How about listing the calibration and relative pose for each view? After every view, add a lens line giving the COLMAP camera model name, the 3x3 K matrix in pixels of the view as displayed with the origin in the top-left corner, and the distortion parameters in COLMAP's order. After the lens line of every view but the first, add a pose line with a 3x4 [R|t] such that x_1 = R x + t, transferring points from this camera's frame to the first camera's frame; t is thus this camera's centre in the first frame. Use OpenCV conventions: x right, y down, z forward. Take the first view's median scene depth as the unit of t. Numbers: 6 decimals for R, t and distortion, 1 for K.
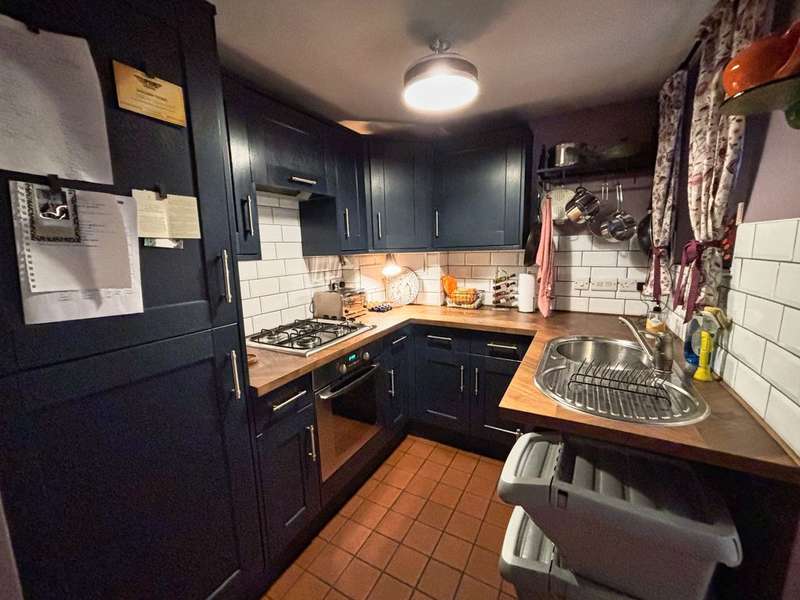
lens RADIAL K [[321.7, 0, 403.8], [0, 321.7, 300.9], [0, 0, 1]] dist [0.000998, -0.001549]
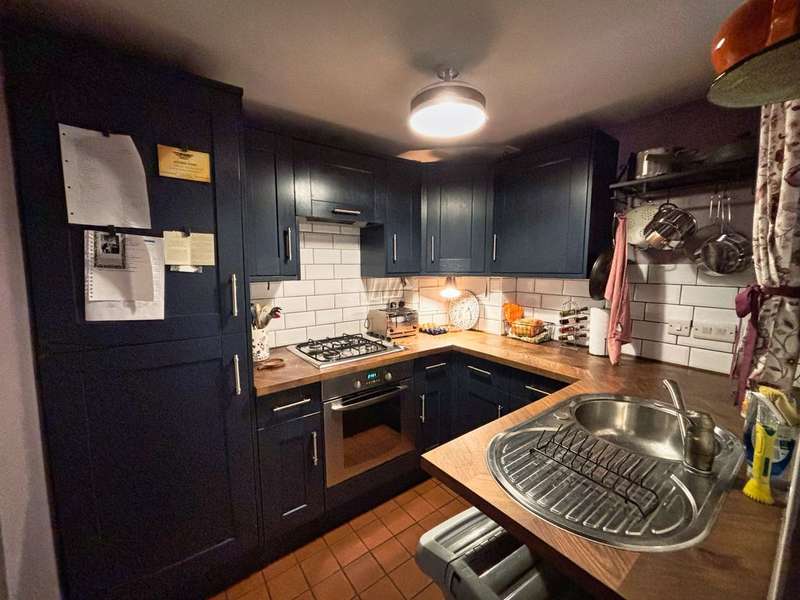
lens RADIAL K [[321.7, 0, 408.6], [0, 321.7, 301.4], [0, 0, 1]] dist [0.000998, -0.001549]
pose [[0.916625, 0.071118, -0.393371, 0.358701], [-0.089656, 0.995553, -0.028927, -0.048455], [0.389564, 0.061783, 0.918925, 0.071581]]
